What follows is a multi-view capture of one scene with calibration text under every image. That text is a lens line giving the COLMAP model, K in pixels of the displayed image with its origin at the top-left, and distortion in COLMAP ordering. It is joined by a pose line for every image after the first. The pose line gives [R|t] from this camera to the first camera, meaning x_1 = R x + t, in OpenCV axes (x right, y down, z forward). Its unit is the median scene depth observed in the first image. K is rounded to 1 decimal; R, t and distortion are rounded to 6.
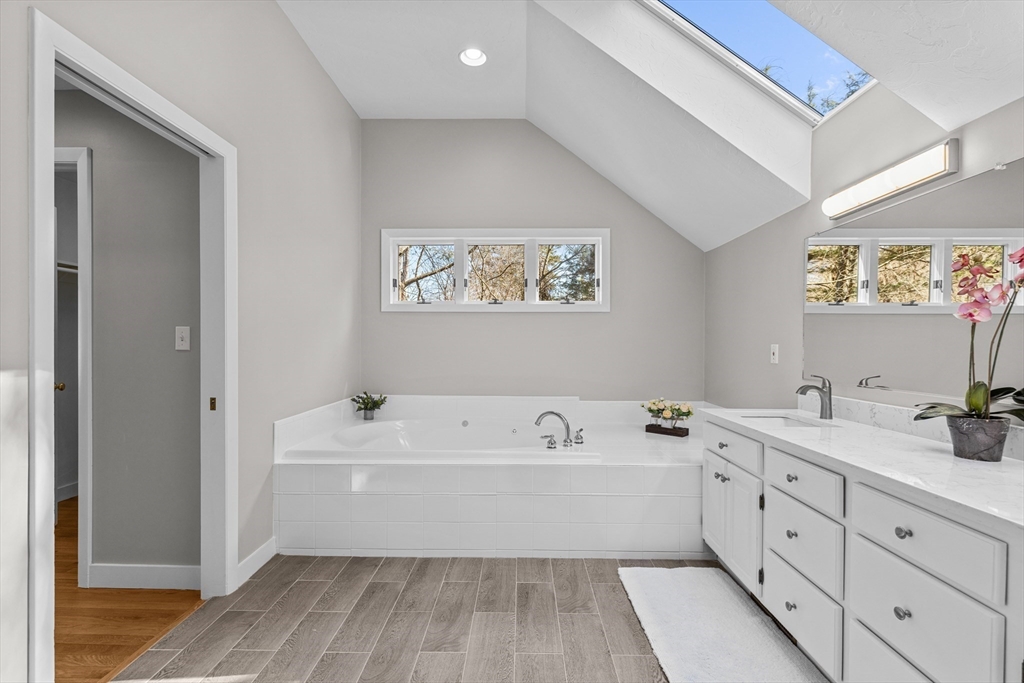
lens RADIAL K [[438.8, 0, 509.3], [0, 438.8, 344.8], [0, 0, 1]] dist [-0.004185, -0.000036]
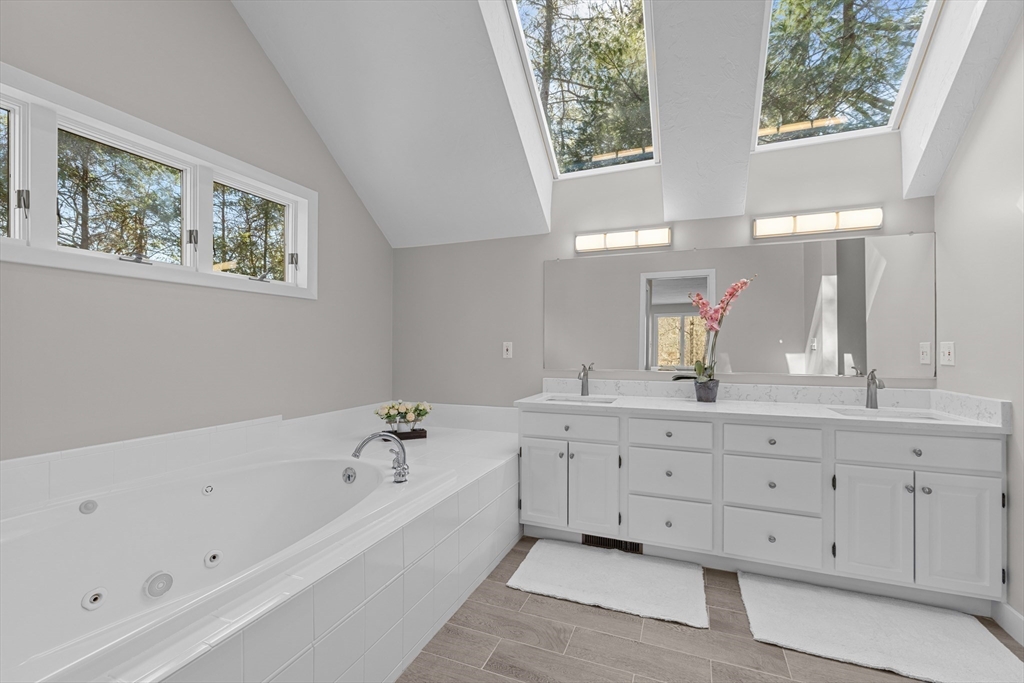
lens RADIAL K [[438.8, 0, 505.2], [0, 438.8, 345.1], [0, 0, 1]] dist [-0.004185, -0.000036]
pose [[0.364736, 0.001341, 0.931110, -0.570953], [0.000696, 0.999998, -0.001713, 0.010337], [-0.931111, 0.001273, 0.364734, 0.627202]]
